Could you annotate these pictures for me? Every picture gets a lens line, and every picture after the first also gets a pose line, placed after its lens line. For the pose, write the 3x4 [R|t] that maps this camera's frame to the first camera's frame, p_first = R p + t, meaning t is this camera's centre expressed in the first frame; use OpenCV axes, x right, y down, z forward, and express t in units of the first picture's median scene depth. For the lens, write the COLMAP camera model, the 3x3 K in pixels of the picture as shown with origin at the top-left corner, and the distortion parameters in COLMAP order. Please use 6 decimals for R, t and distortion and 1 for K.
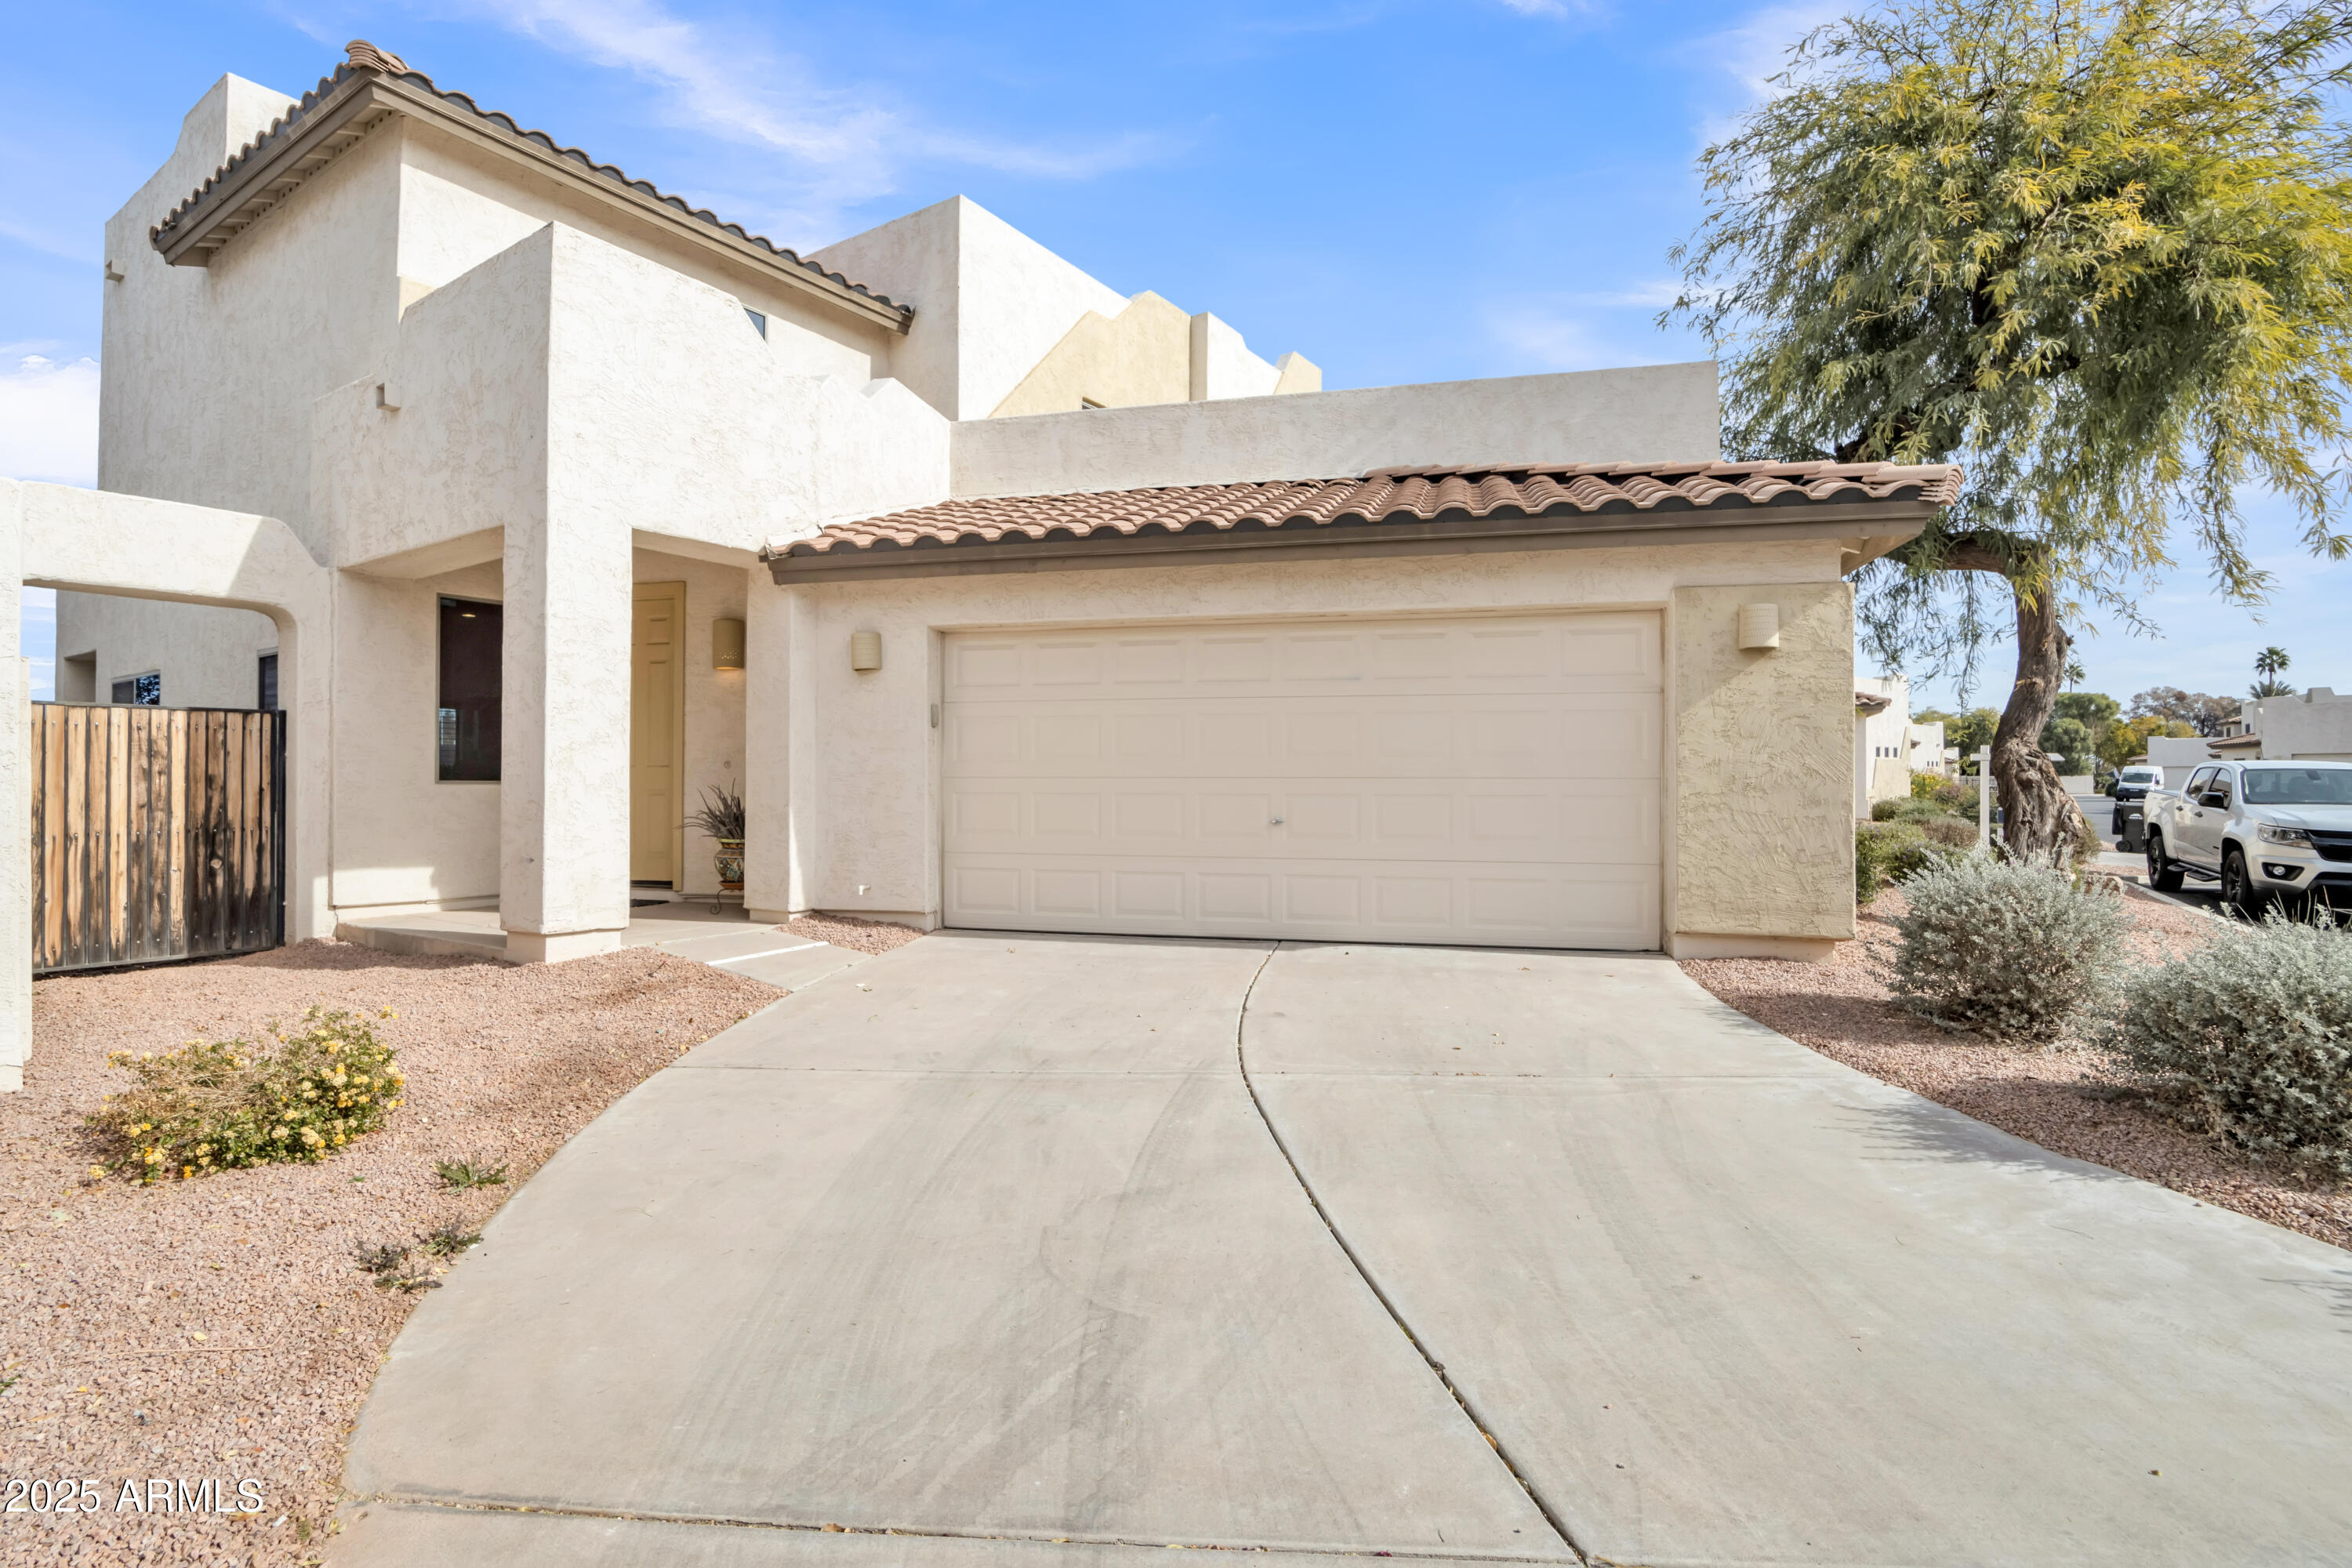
lens RADIAL K [[1132.3, 0, 1172.6], [0, 1132.3, 807.8], [0, 0, 1]] dist [-0.039630, 0.008779]
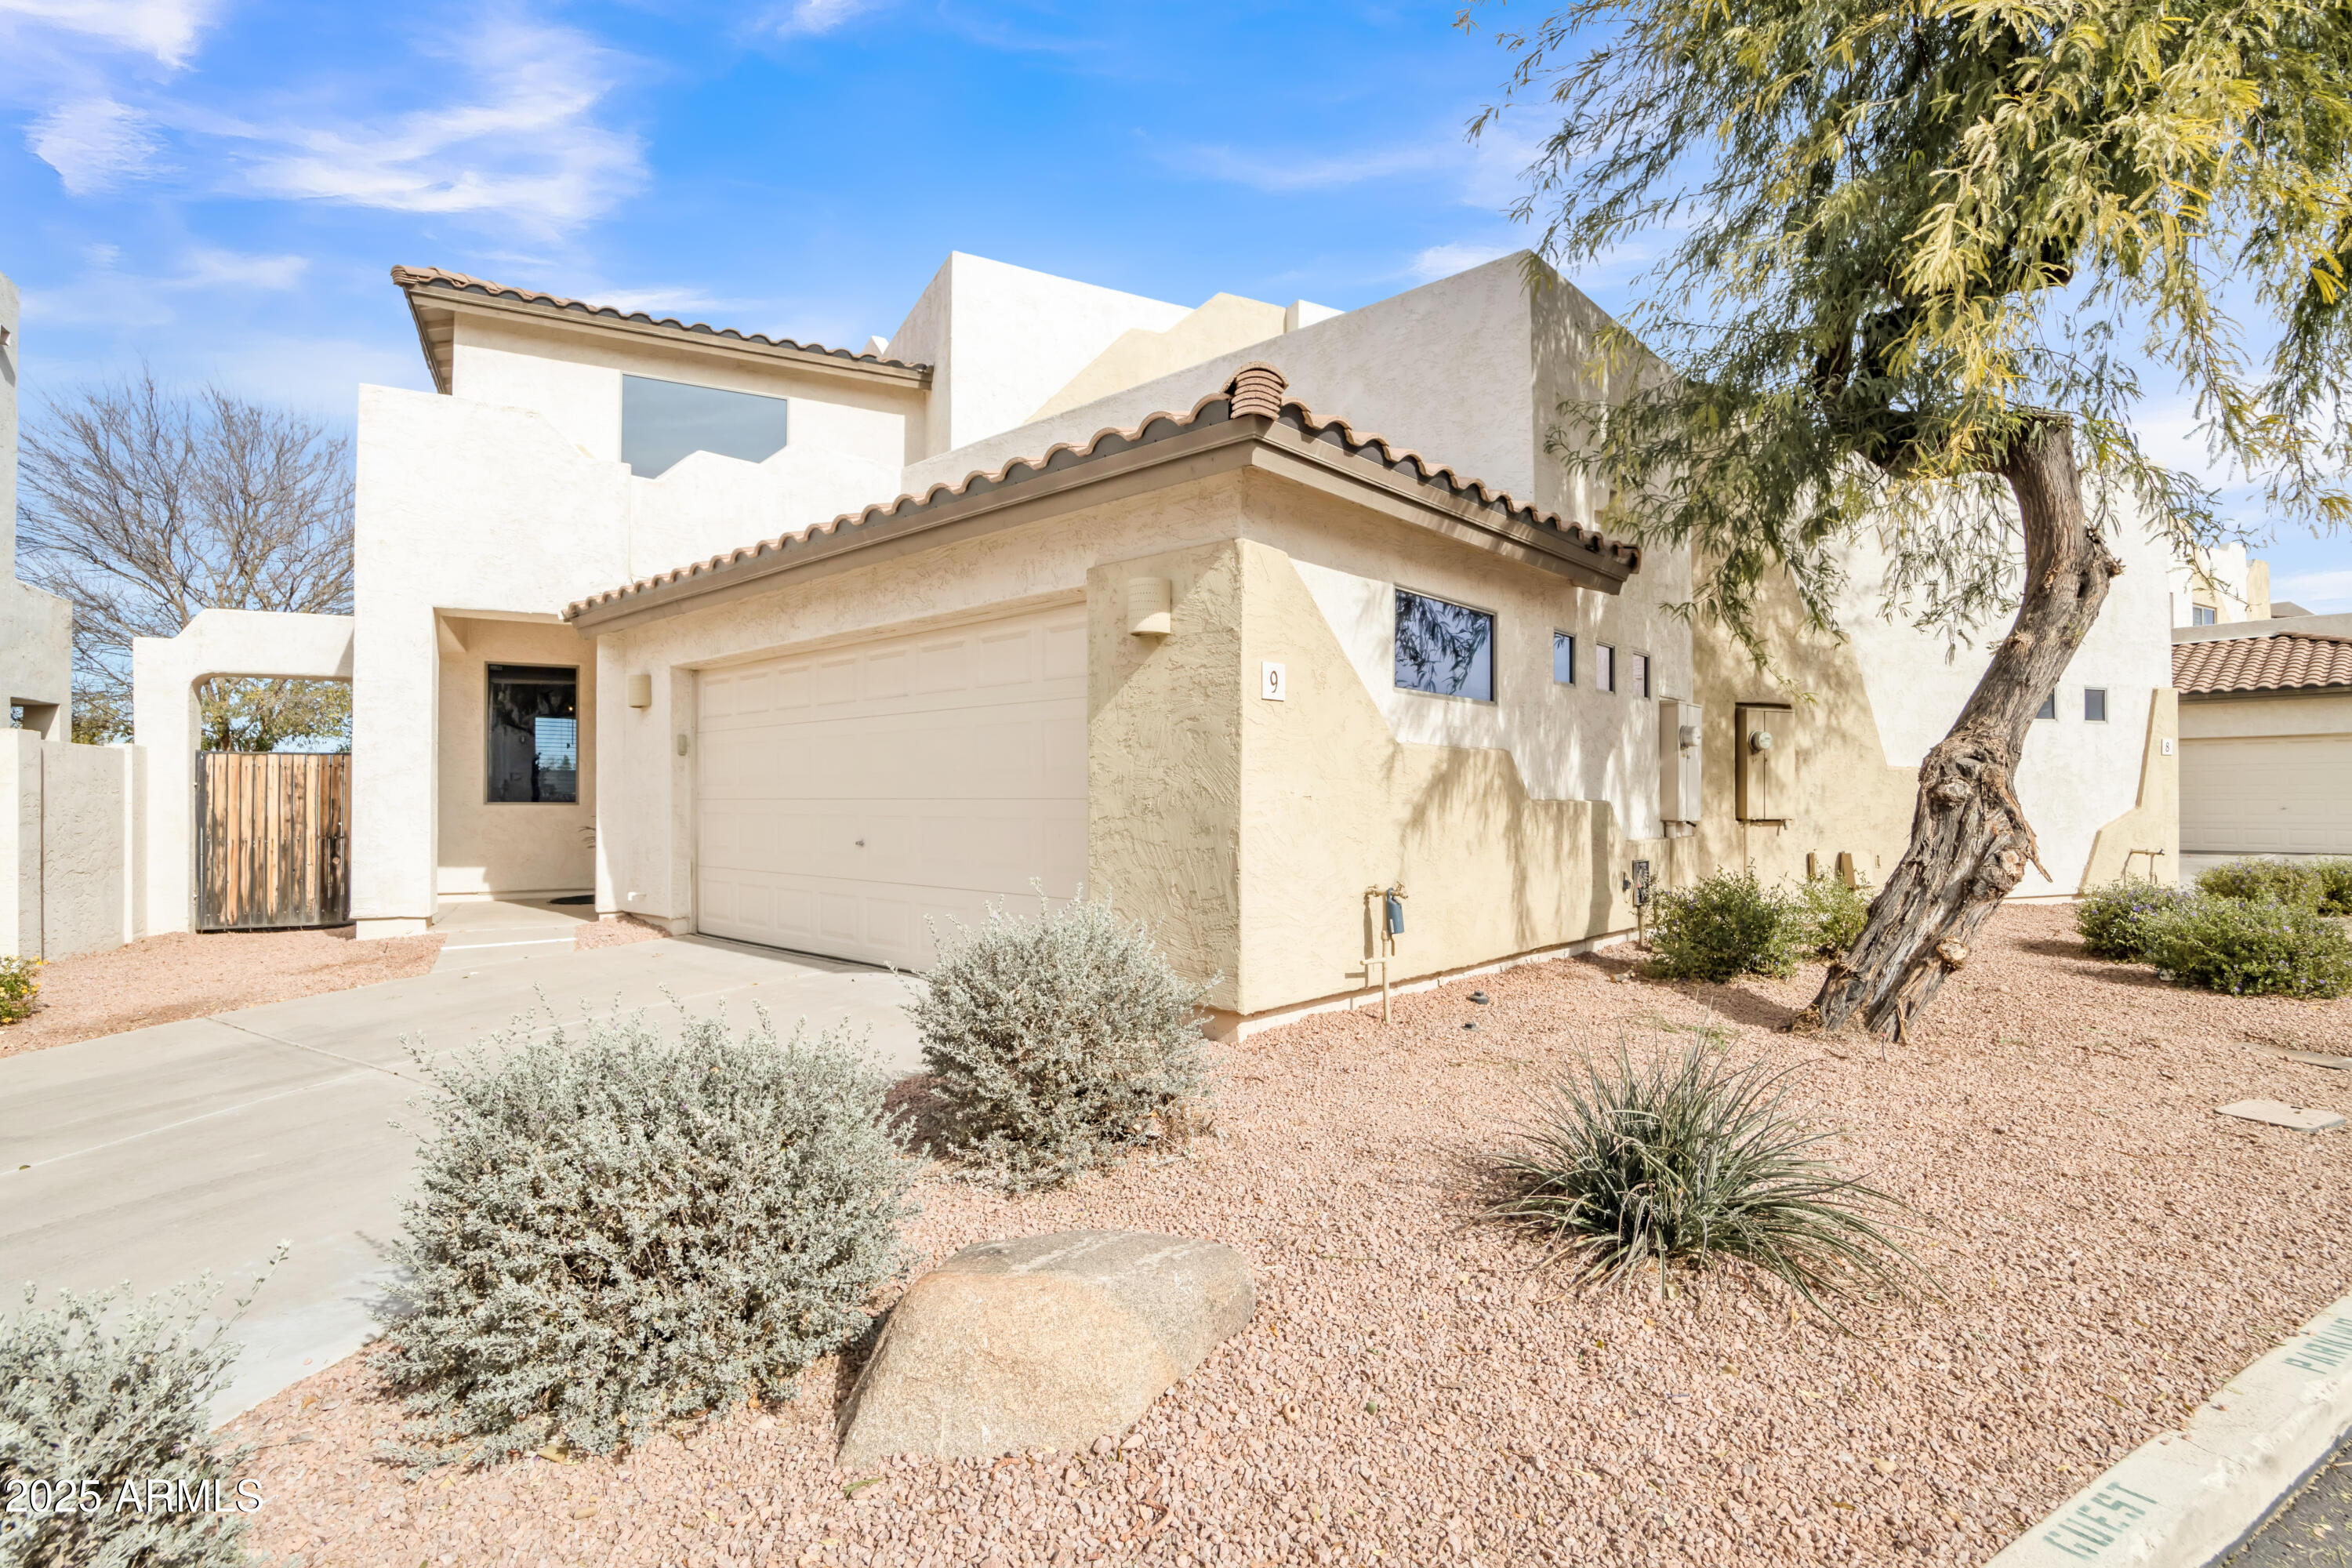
lens RADIAL K [[1132.3, 0, 1172.6], [0, 1132.3, 807.8], [0, 0, 1]] dist [-0.039630, 0.008779]
pose [[0.874974, 0.000684, -0.484169, 0.810546], [-0.007341, 0.999903, -0.011856, -0.009250], [0.484114, 0.013928, 0.874894, 0.272747]]
